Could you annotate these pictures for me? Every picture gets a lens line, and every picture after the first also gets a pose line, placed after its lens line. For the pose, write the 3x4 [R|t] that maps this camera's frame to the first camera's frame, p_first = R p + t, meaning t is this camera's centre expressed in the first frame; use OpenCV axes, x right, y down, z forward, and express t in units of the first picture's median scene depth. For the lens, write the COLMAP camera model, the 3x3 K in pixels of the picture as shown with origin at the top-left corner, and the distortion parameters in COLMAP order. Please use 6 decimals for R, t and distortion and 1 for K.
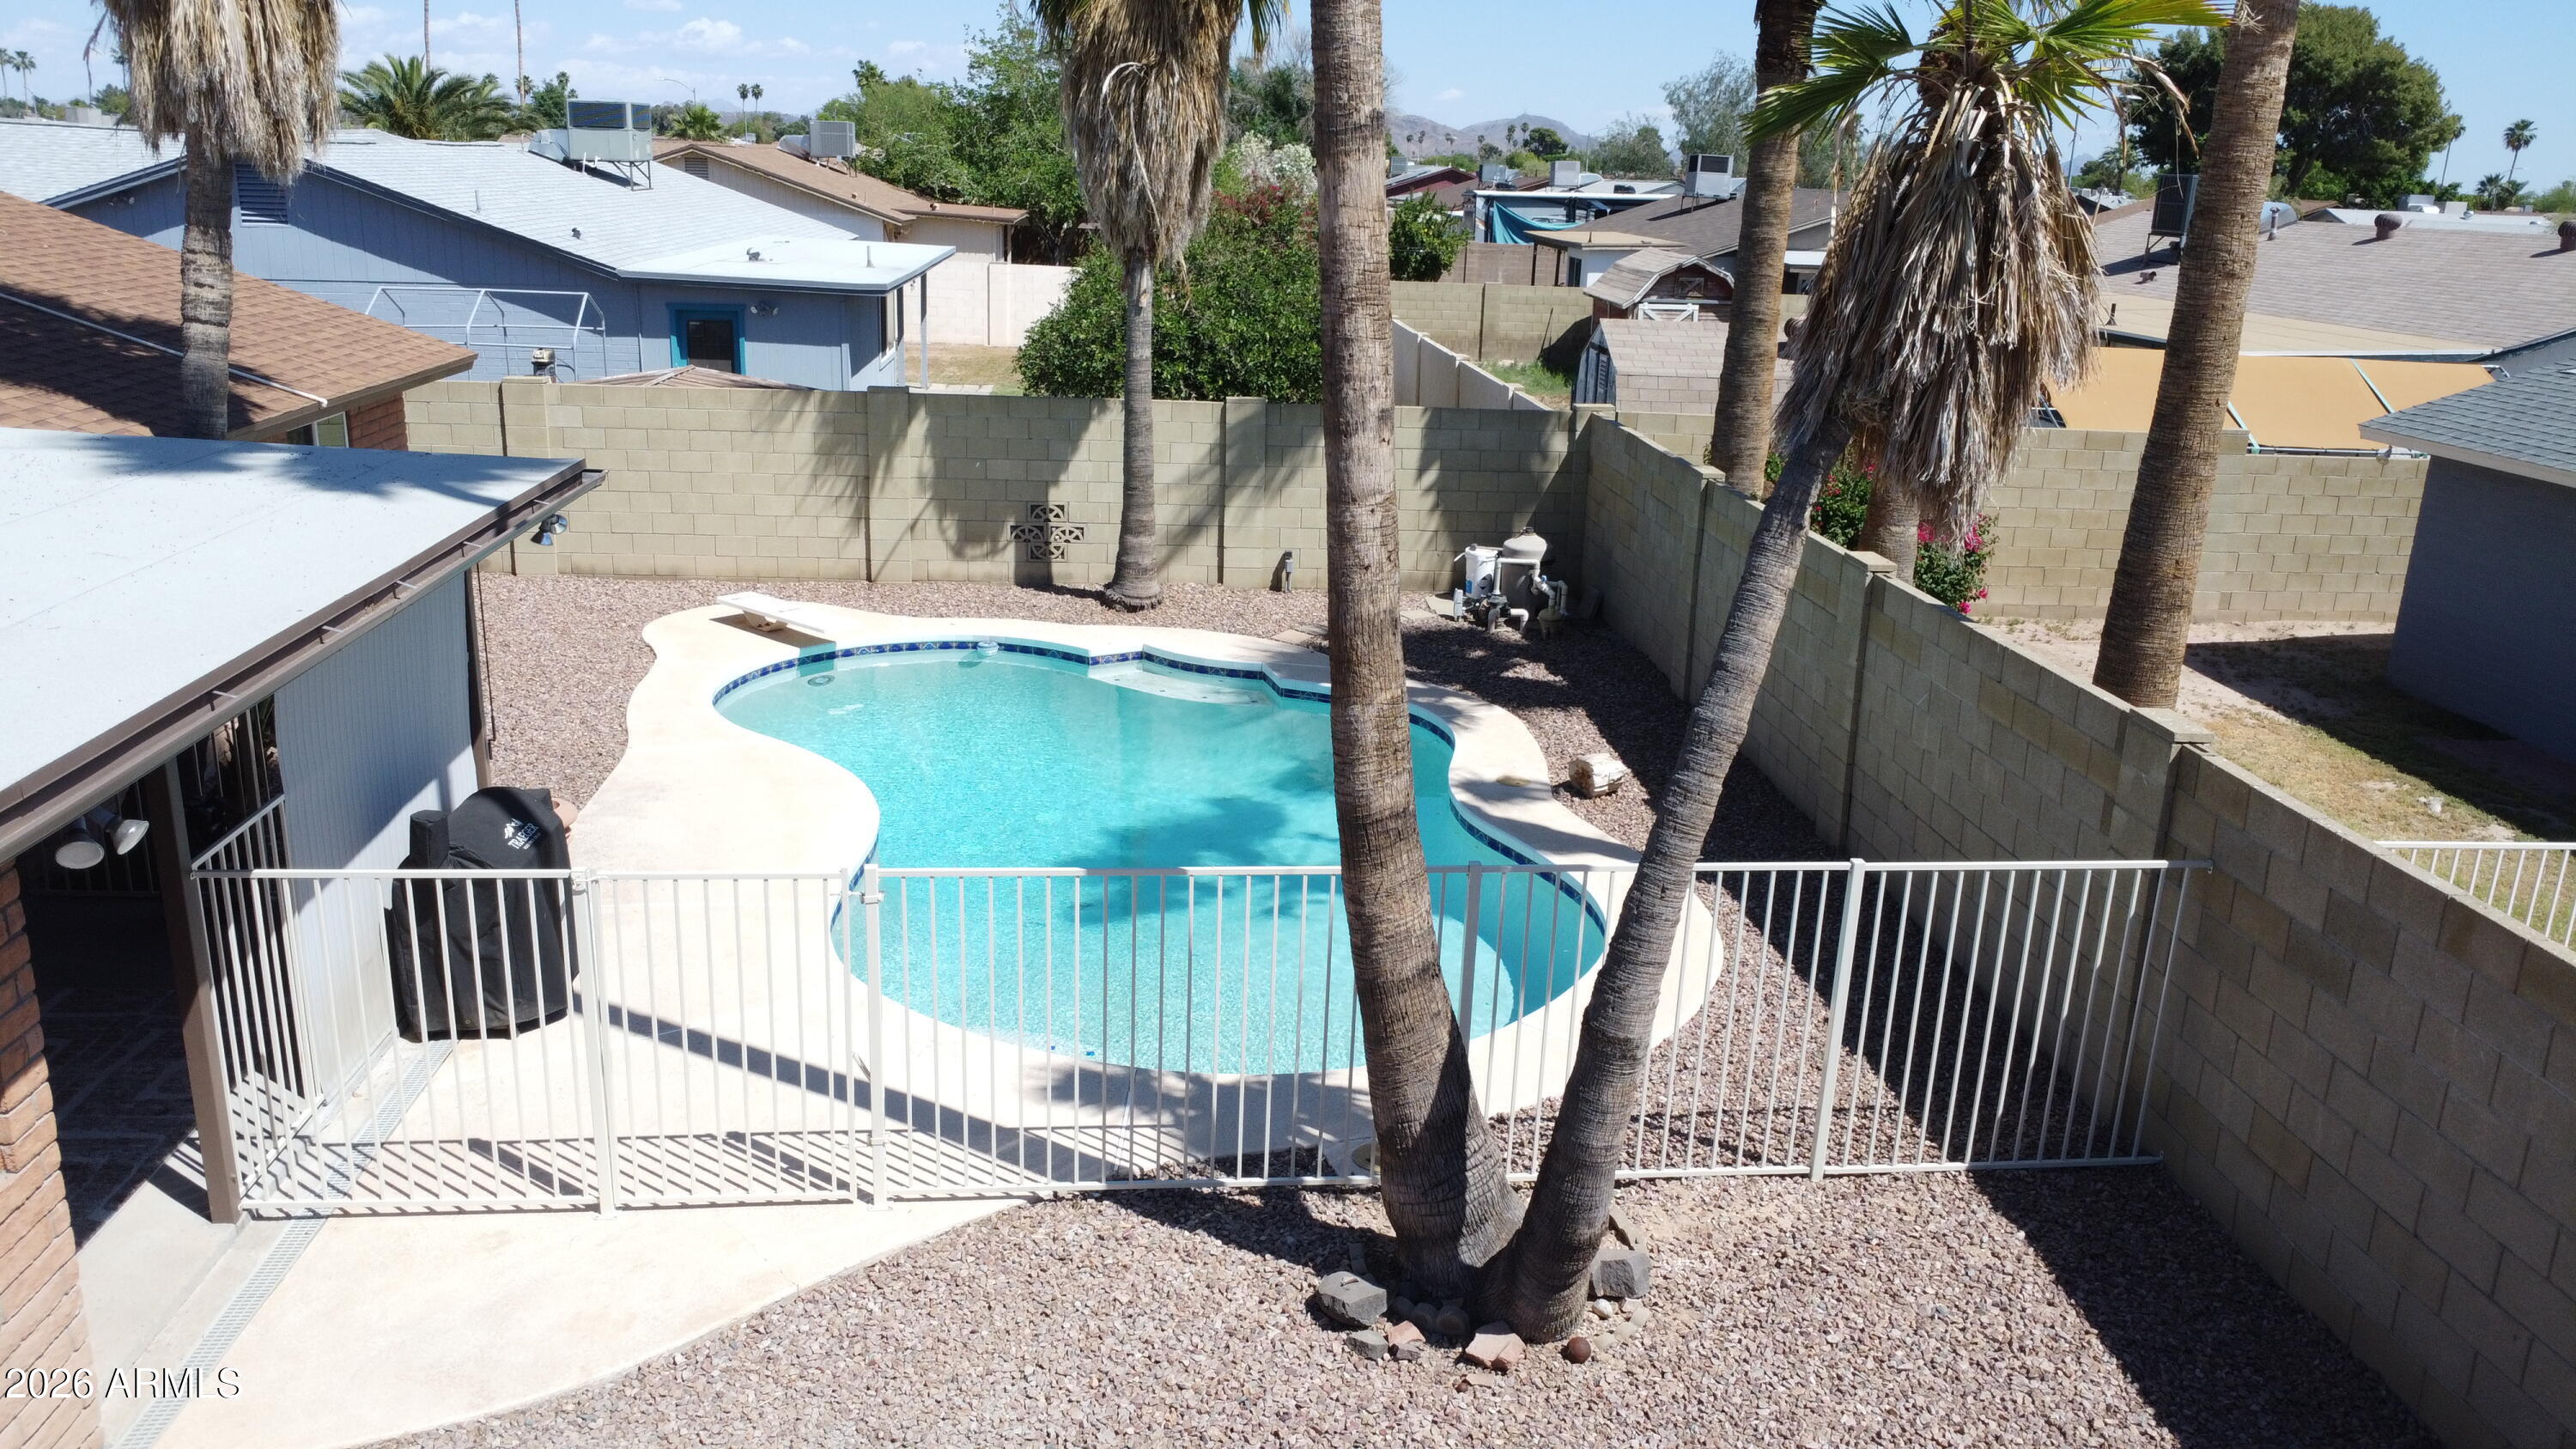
lens RADIAL K [[1861.6, 0, 1301.8], [0, 1861.6, 714.8], [0, 0, 1]] dist [-0.025452, -0.008259]
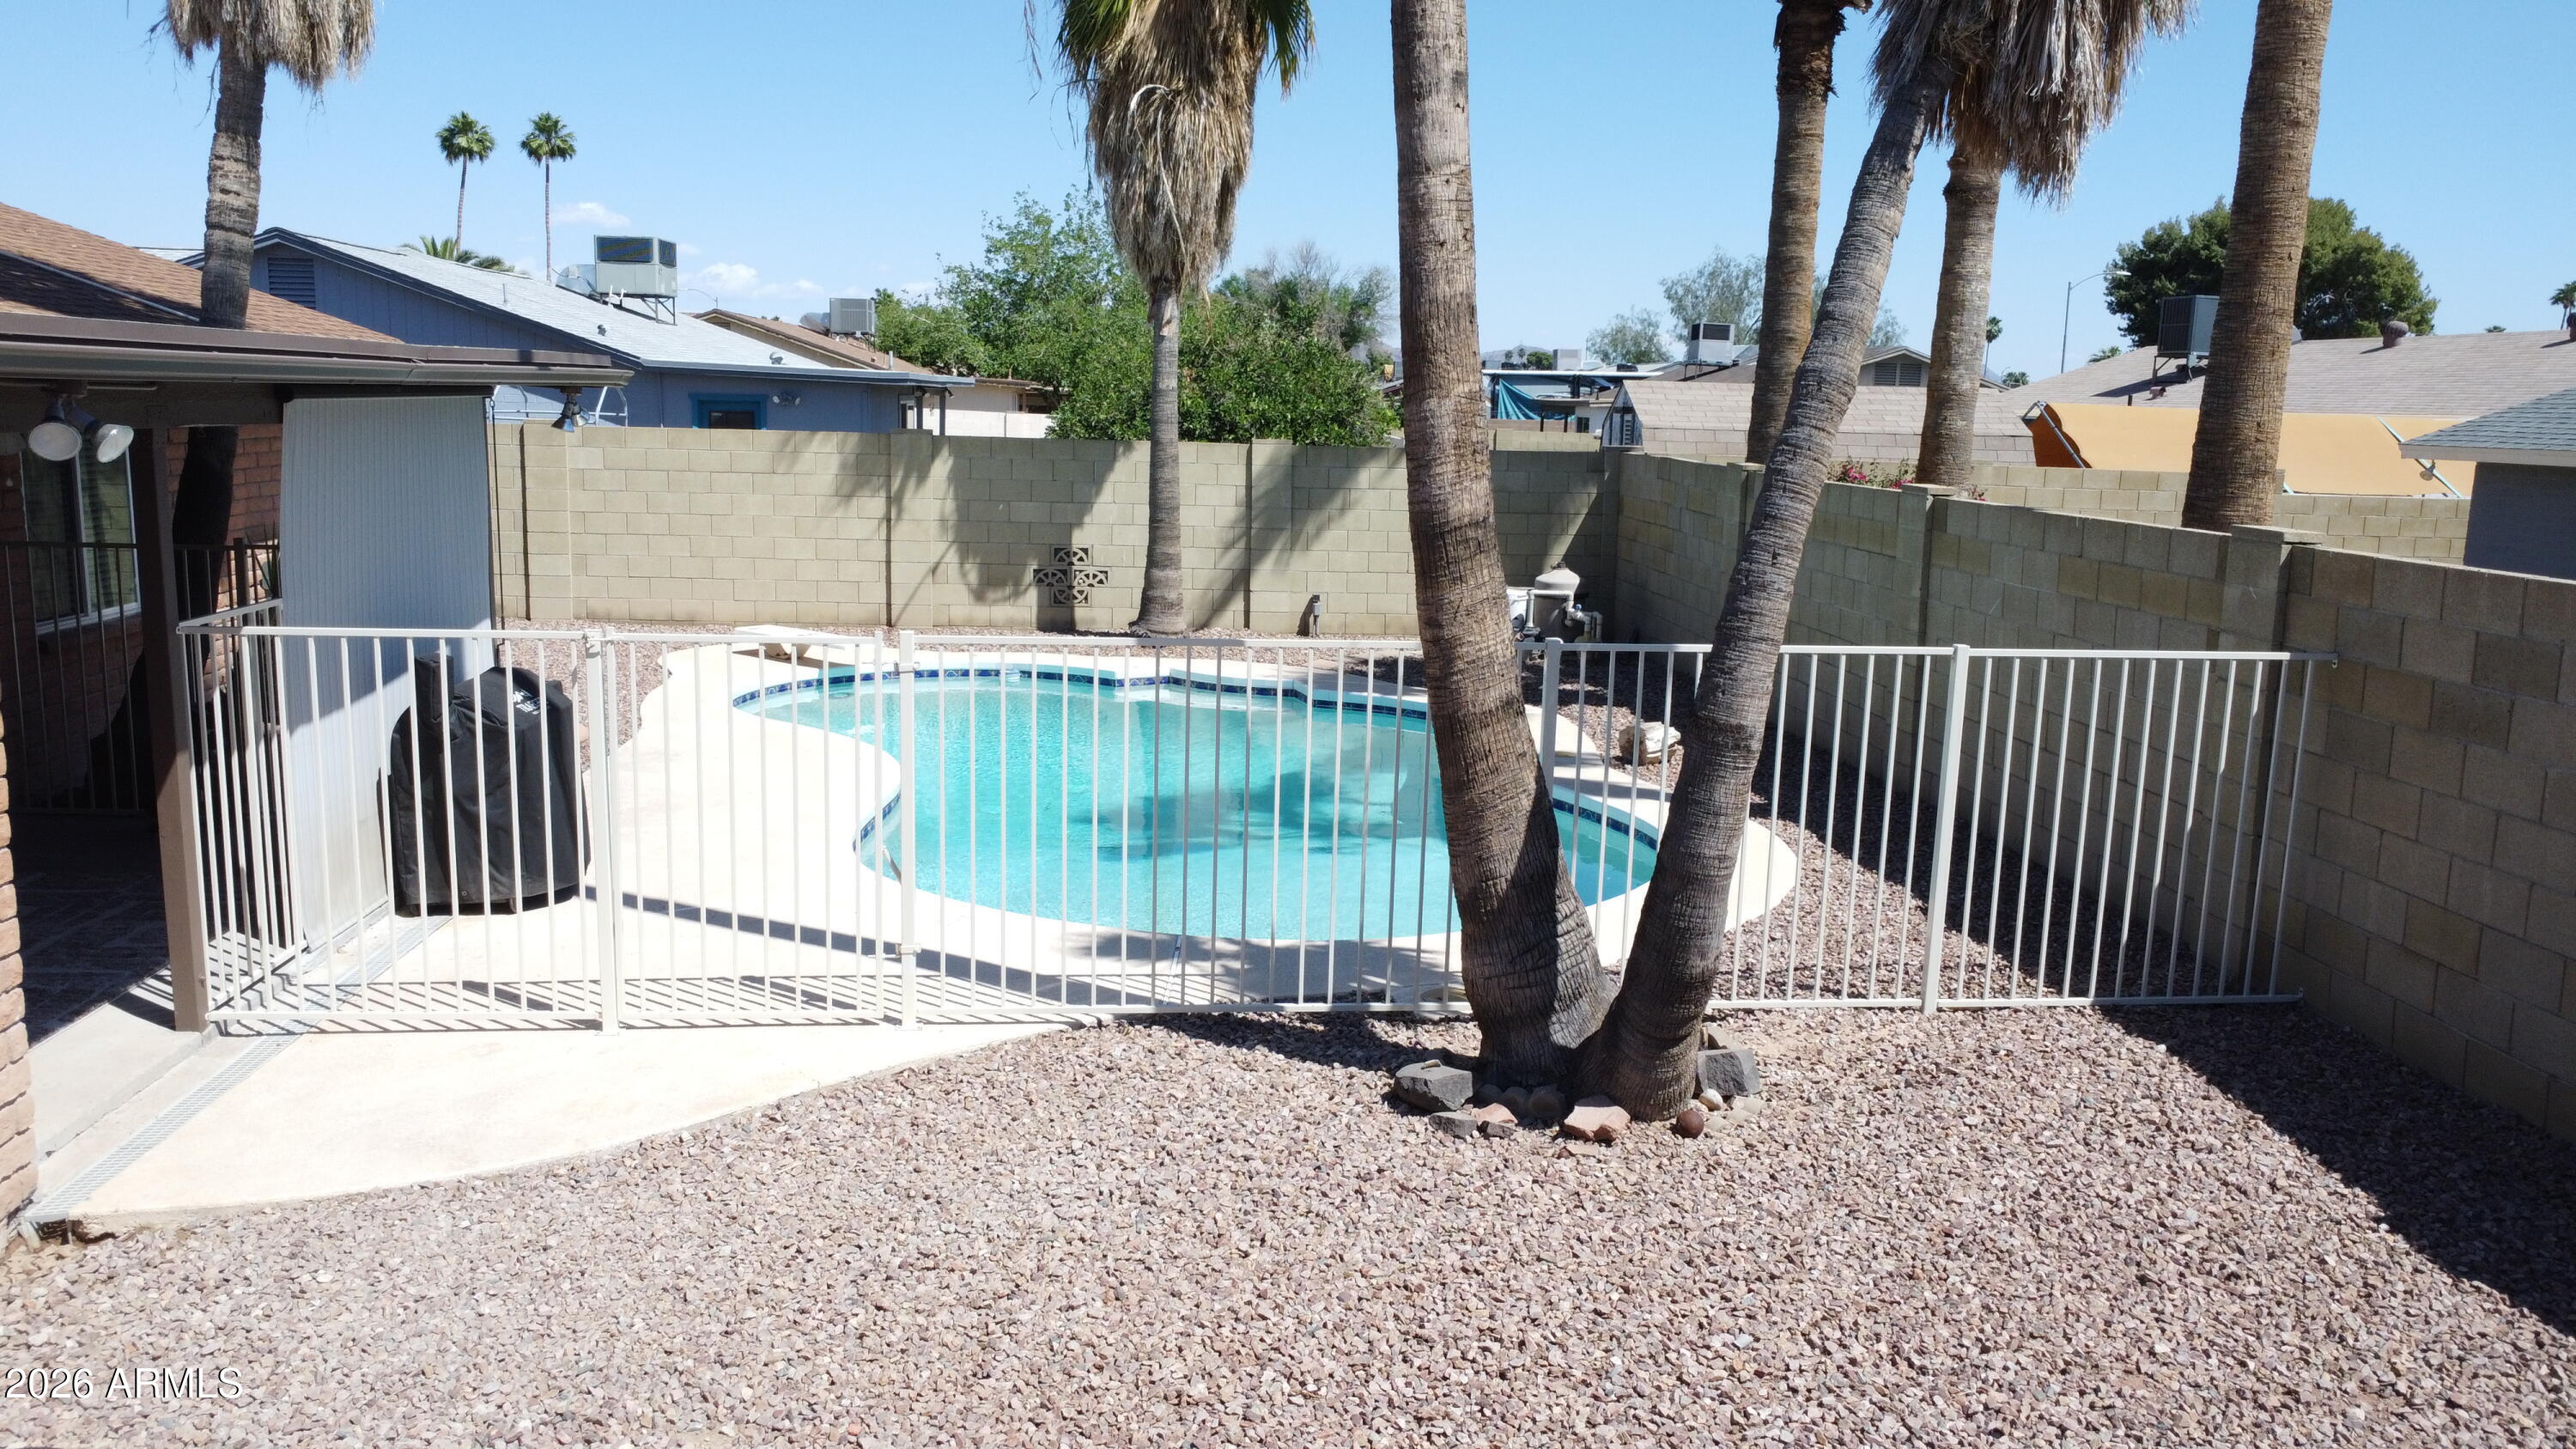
lens RADIAL K [[1861.6, 0, 1301.1], [0, 1861.6, 716.2], [0, 0, 1]] dist [-0.025452, -0.008259]
pose [[0.999937, -0.010576, -0.003842, -0.024560], [0.010056, 0.993126, -0.116616, 0.185133], [0.005049, 0.116570, 0.993170, 0.063695]]
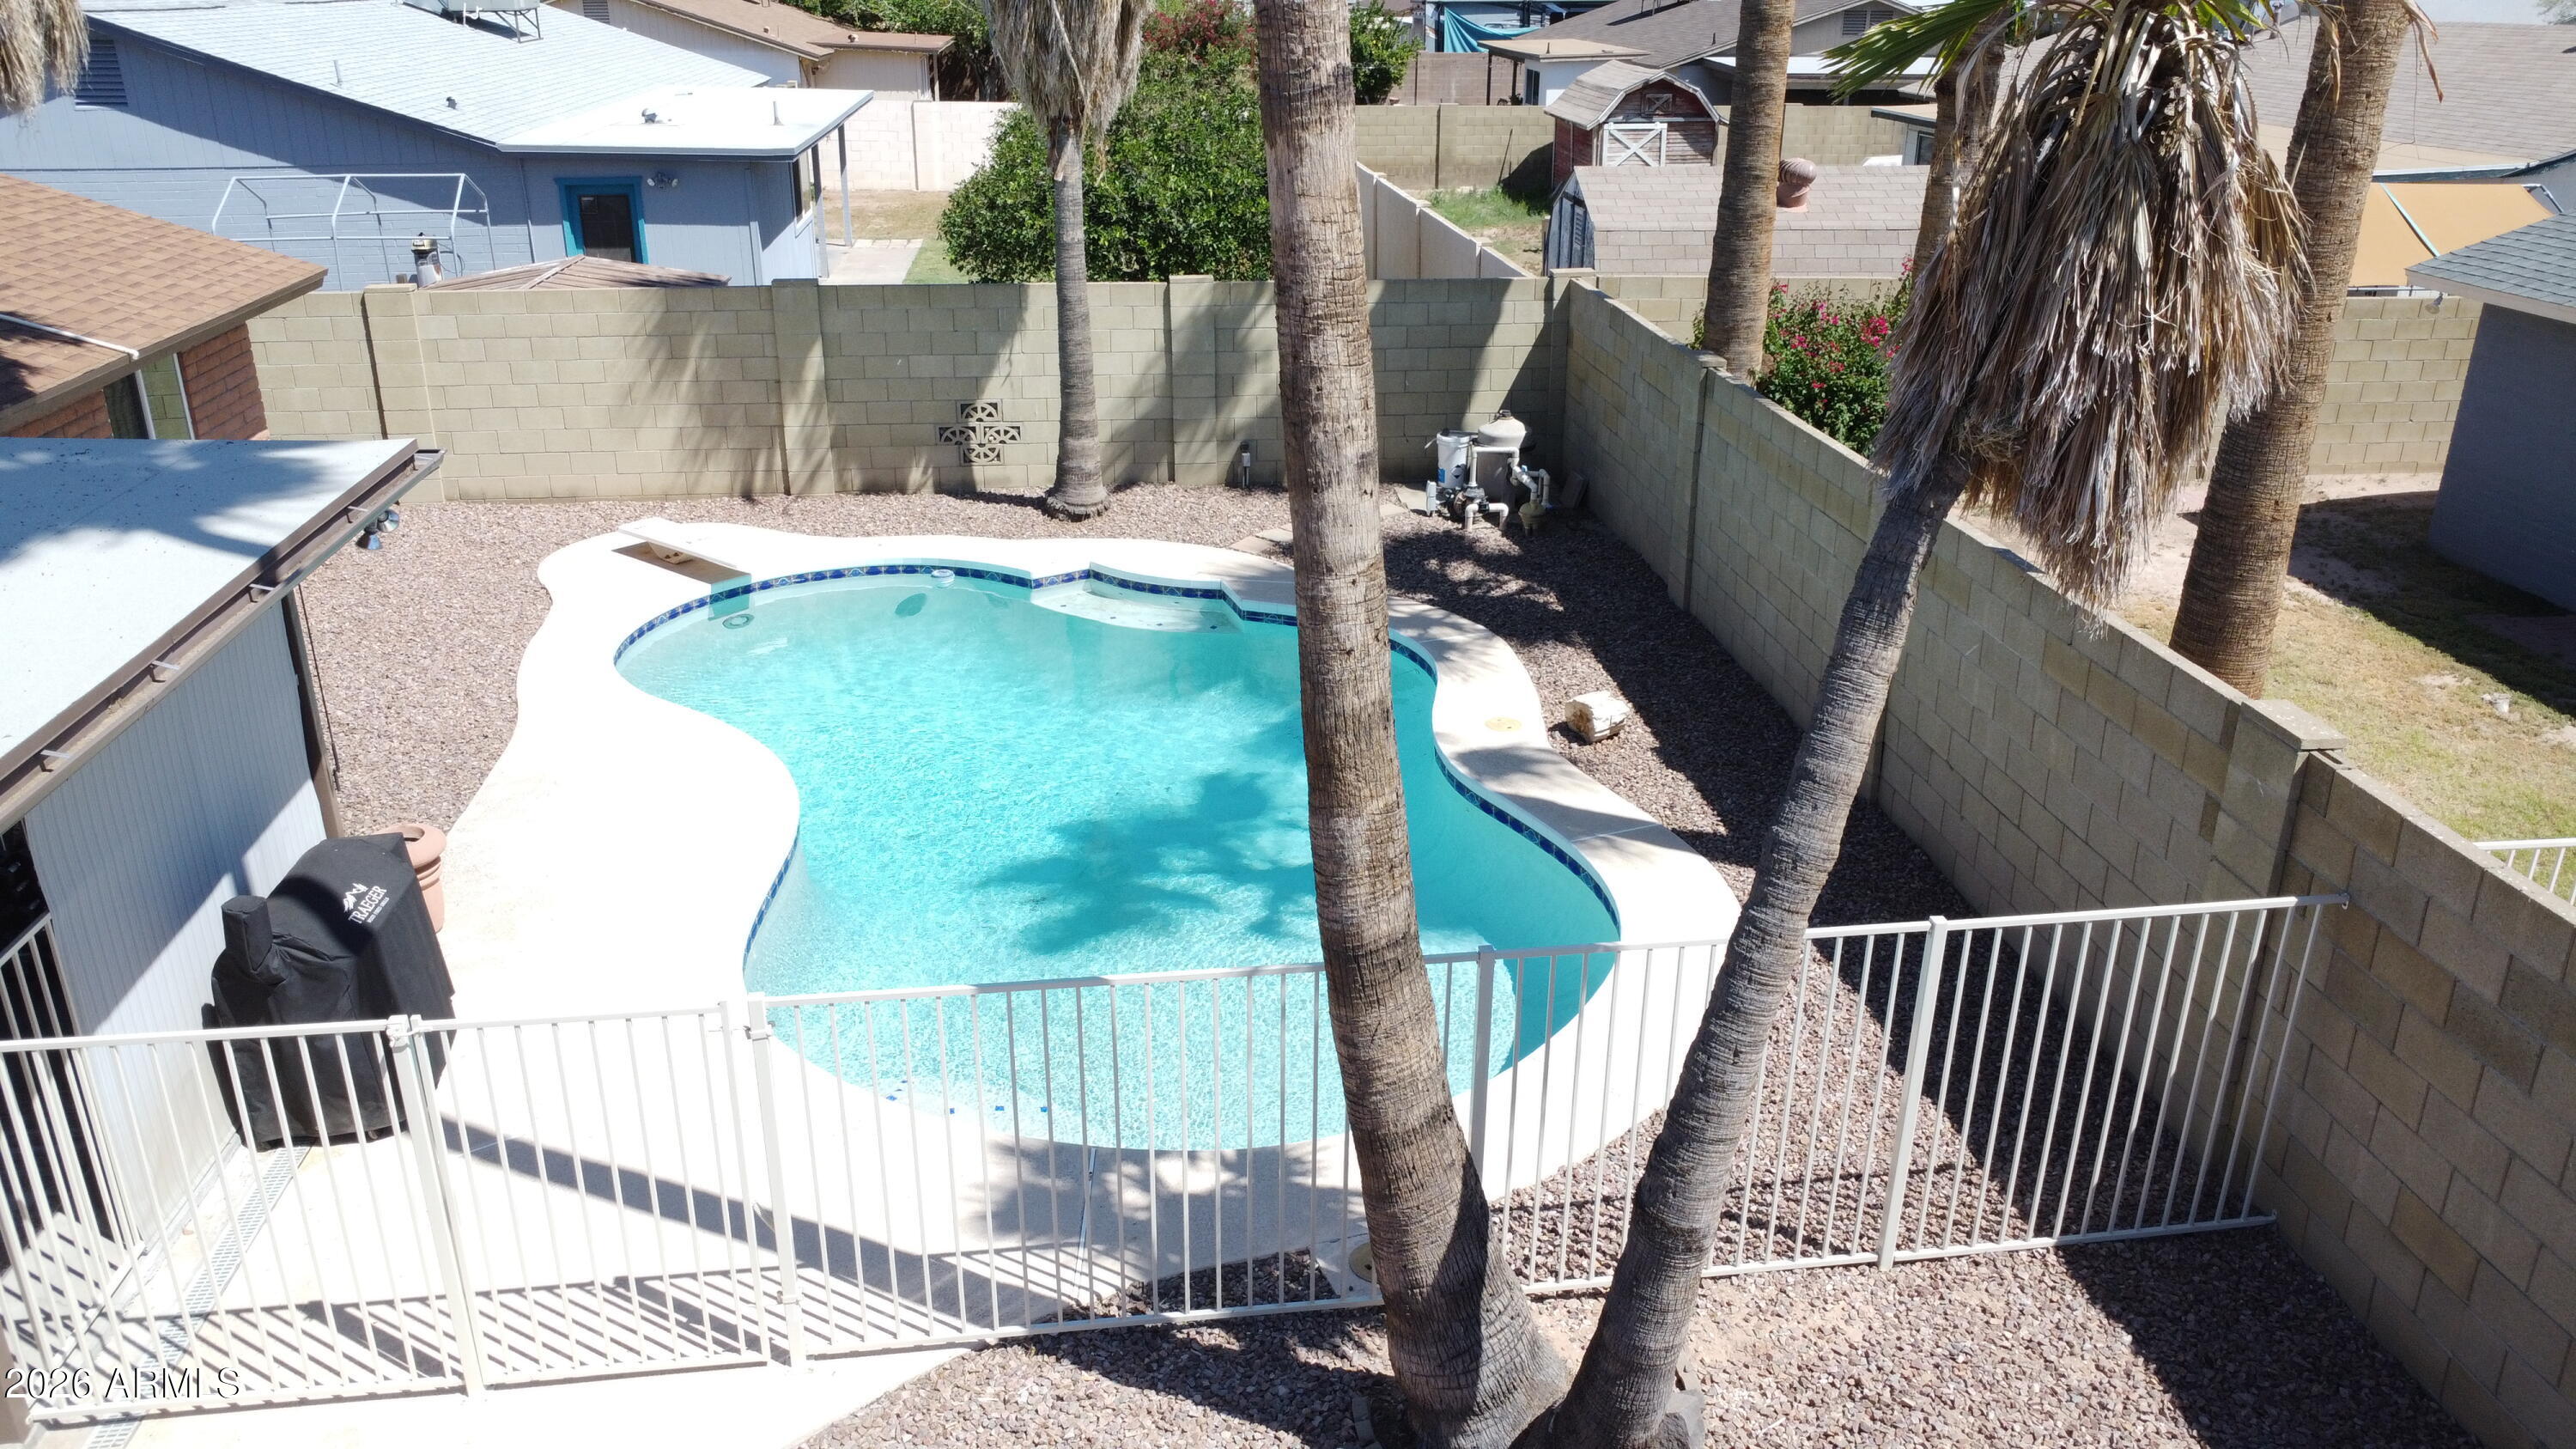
lens RADIAL K [[1861.6, 0, 1298.7], [0, 1861.6, 710.7], [0, 0, 1]] dist [-0.025452, -0.008259]
pose [[0.999121, -0.038916, 0.015583, 0.000305], [0.037237, 0.994640, 0.096462, -0.090535], [-0.019253, -0.095797, 0.995215, 0.150281]]
